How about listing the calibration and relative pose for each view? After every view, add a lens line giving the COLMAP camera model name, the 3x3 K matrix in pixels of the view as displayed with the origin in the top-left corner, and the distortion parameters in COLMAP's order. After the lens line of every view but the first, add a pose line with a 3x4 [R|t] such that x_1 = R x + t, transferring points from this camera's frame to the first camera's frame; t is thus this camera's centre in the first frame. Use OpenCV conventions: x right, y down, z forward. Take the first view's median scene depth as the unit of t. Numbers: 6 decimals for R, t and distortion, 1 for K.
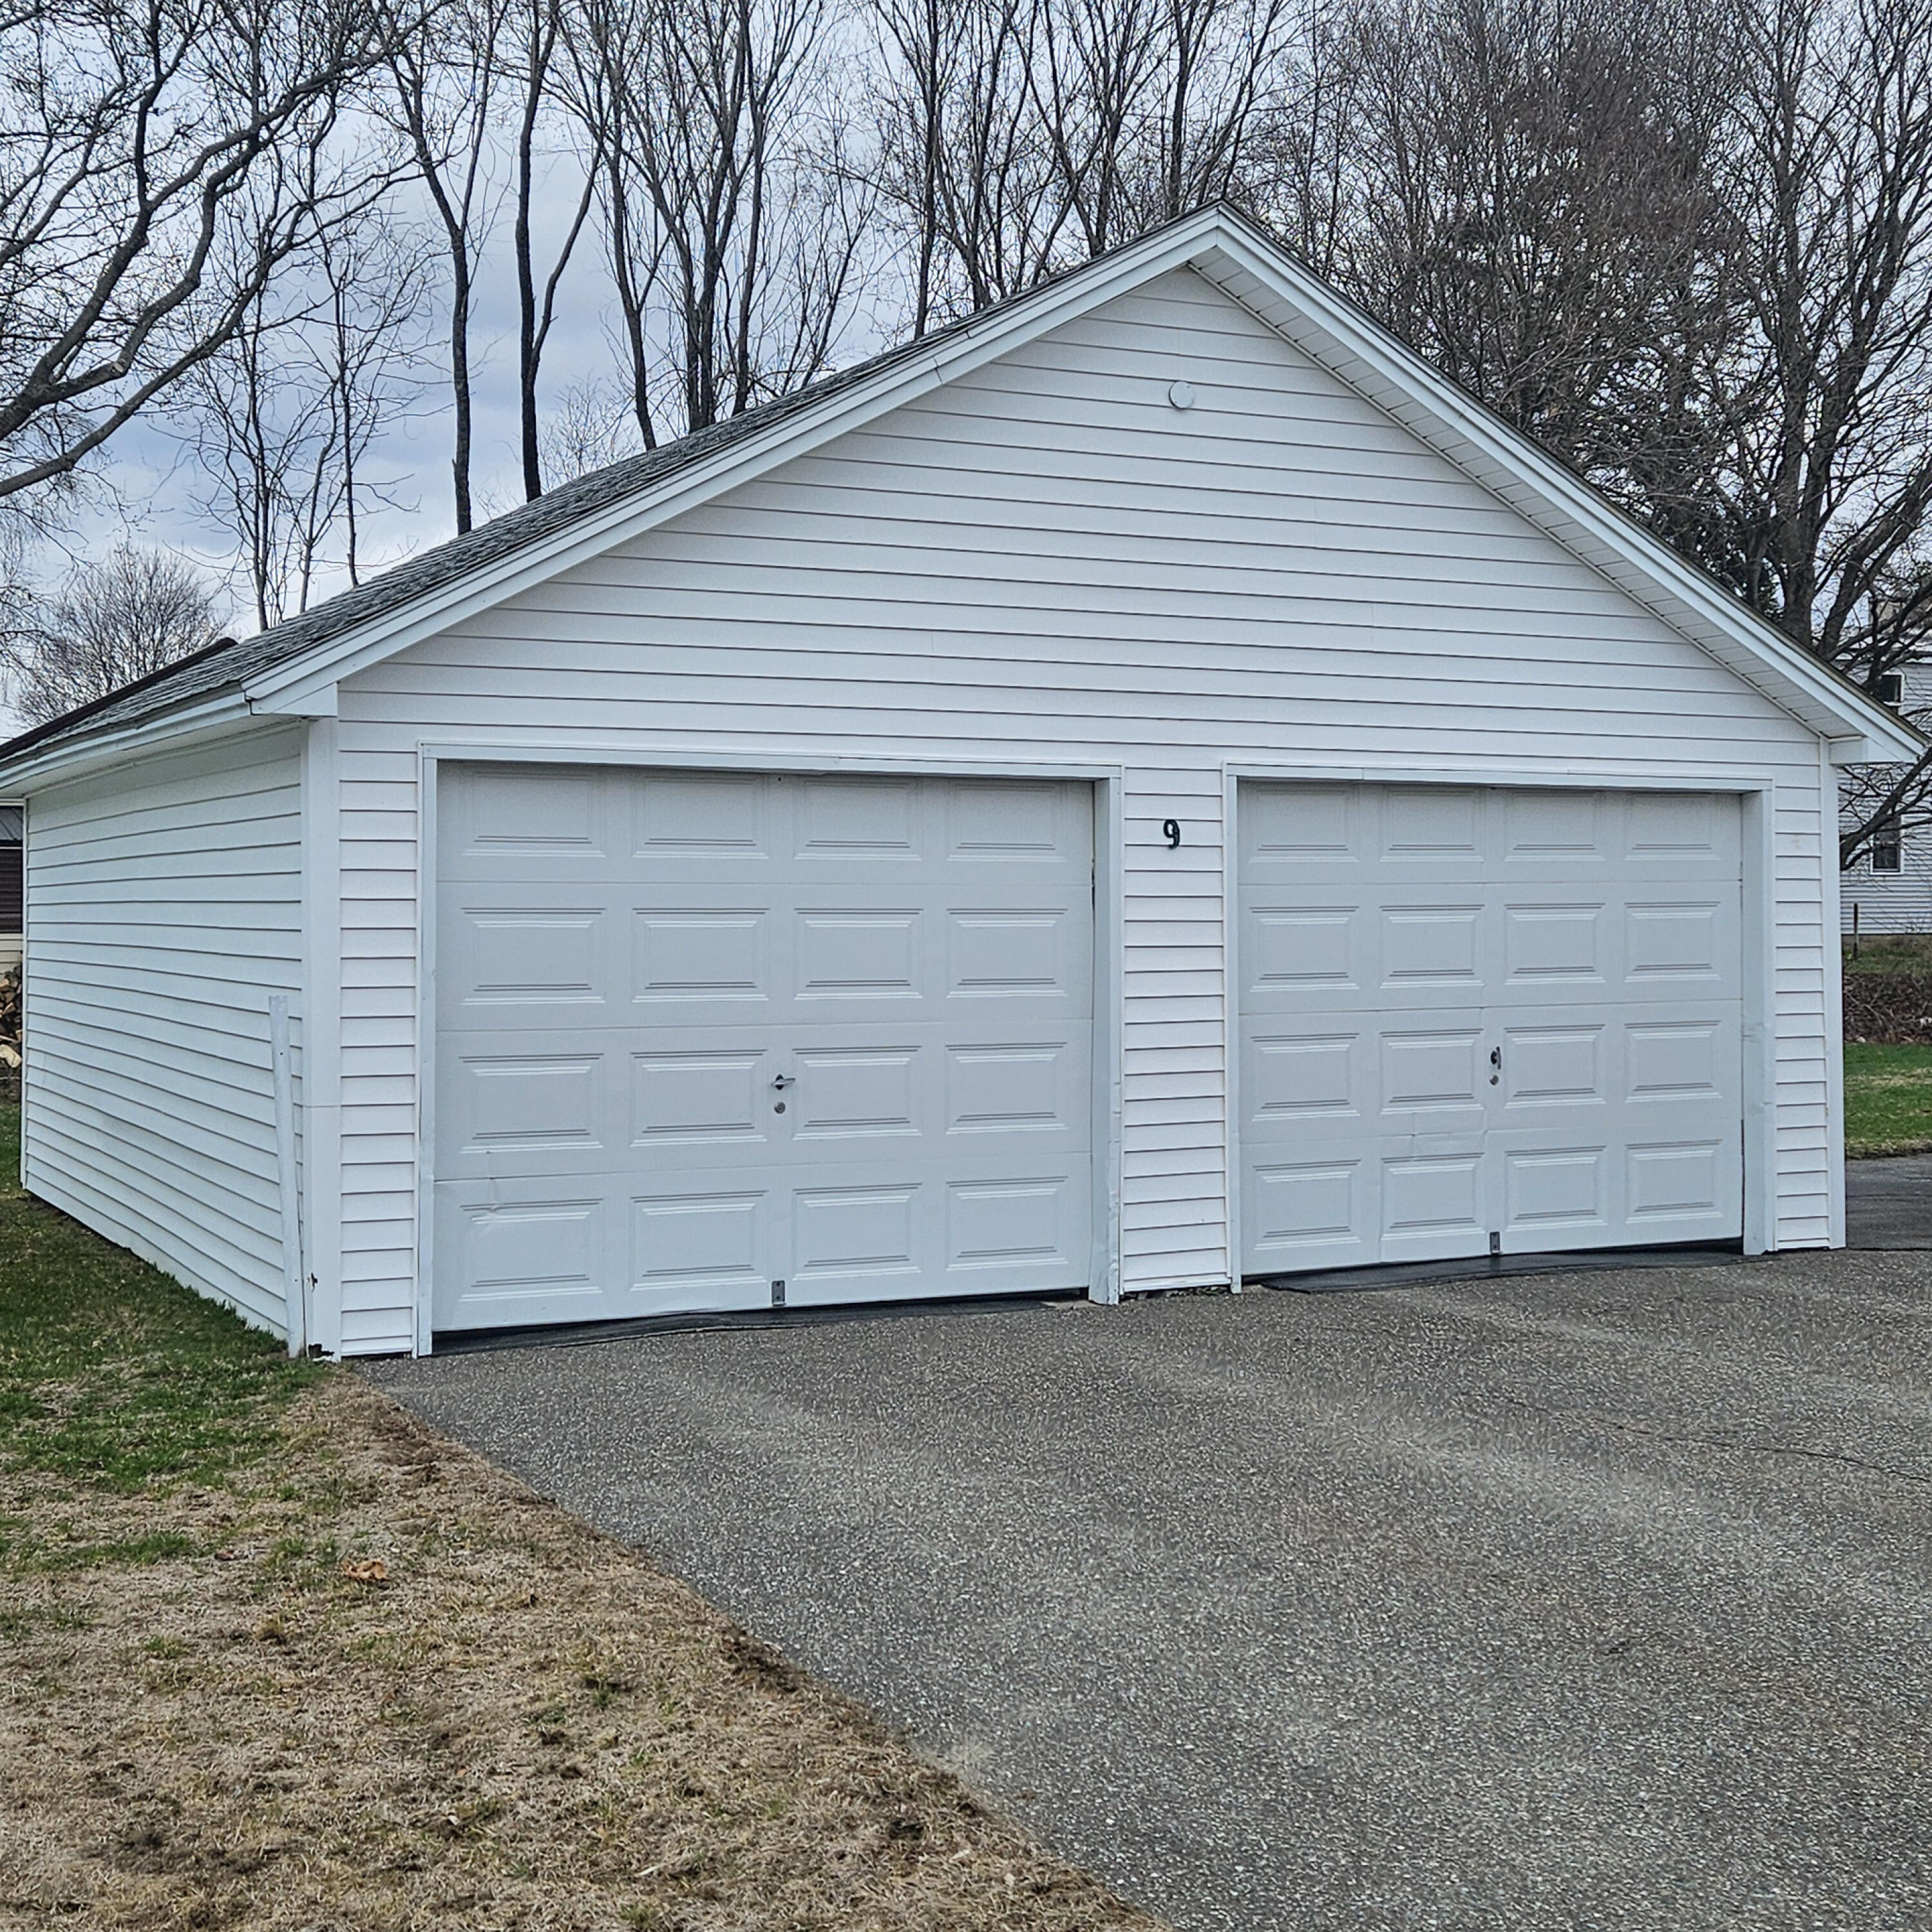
lens RADIAL K [[2740.3, 0, 966.0], [0, 2740.3, 966.0], [0, 0, 1]] dist [0.069773, -0.081493]
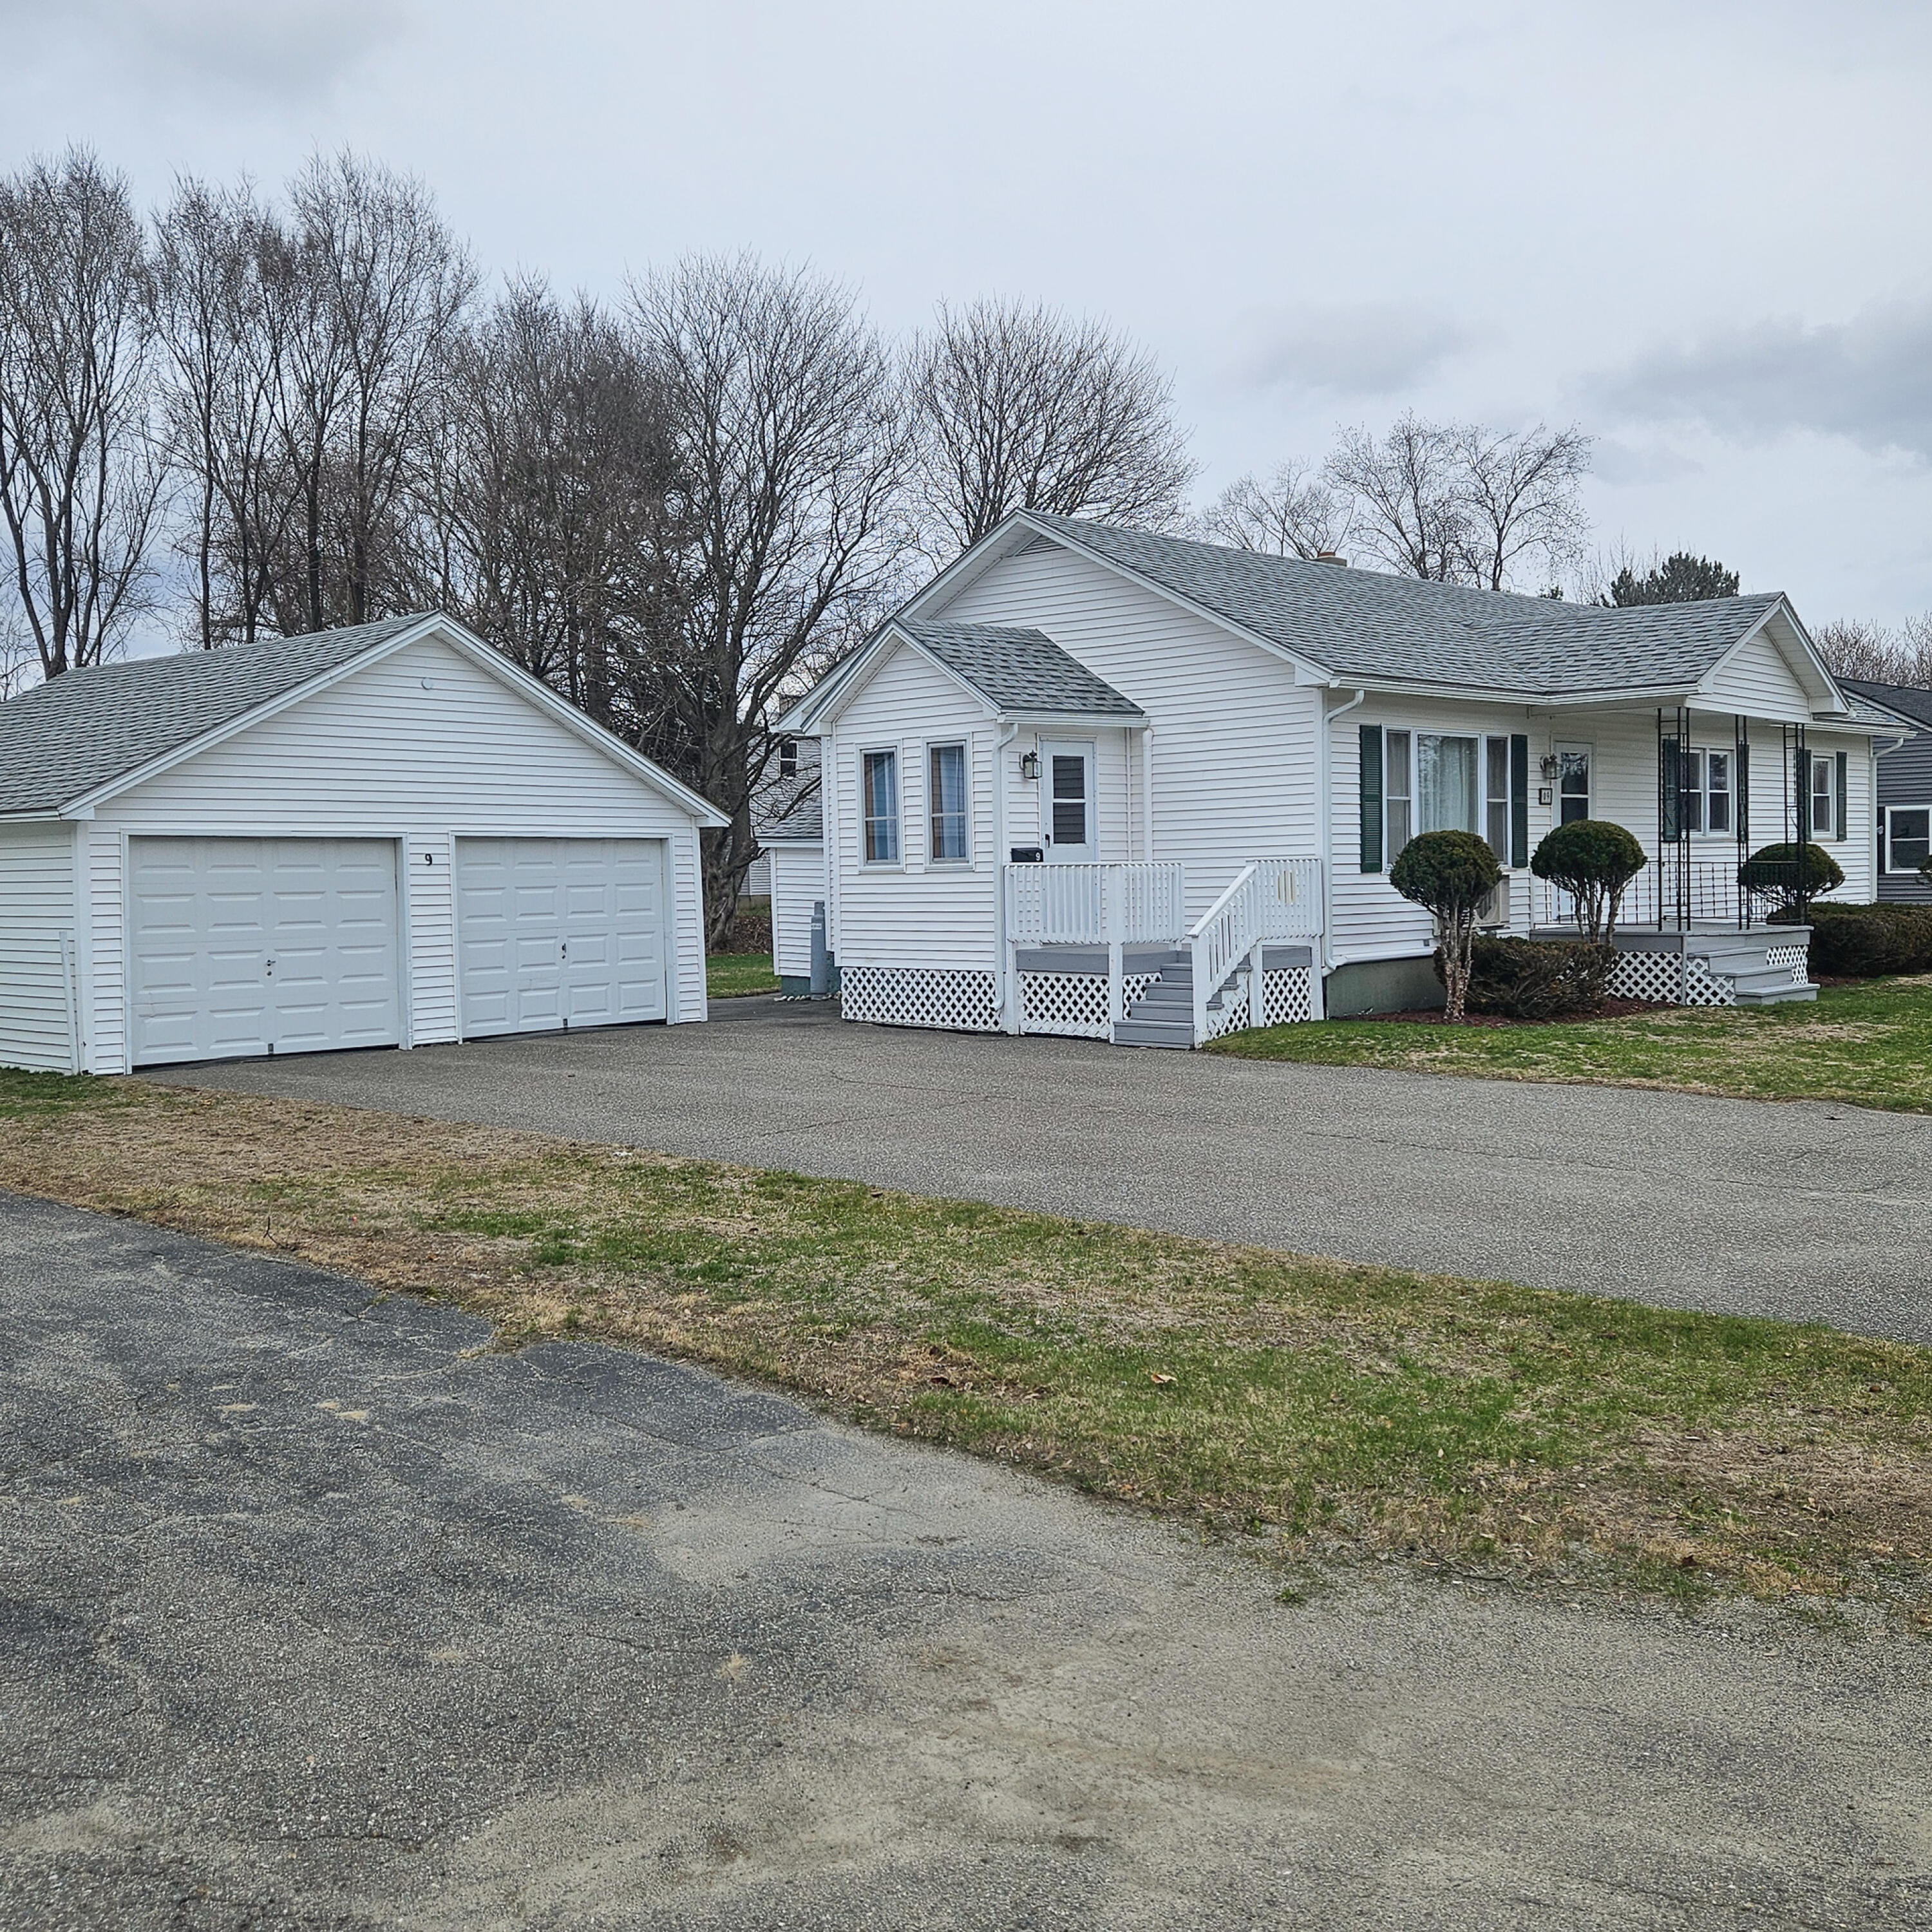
lens RADIAL K [[1767.5, 0, 970.1], [0, 1767.5, 942.2], [0, 0, 1]] dist [0.071782, -0.000440]
pose [[0.914642, -0.029199, 0.403208, -0.125978], [0.023780, 0.999547, 0.018440, 0.008280], [-0.403564, -0.007277, 0.914922, -0.656164]]
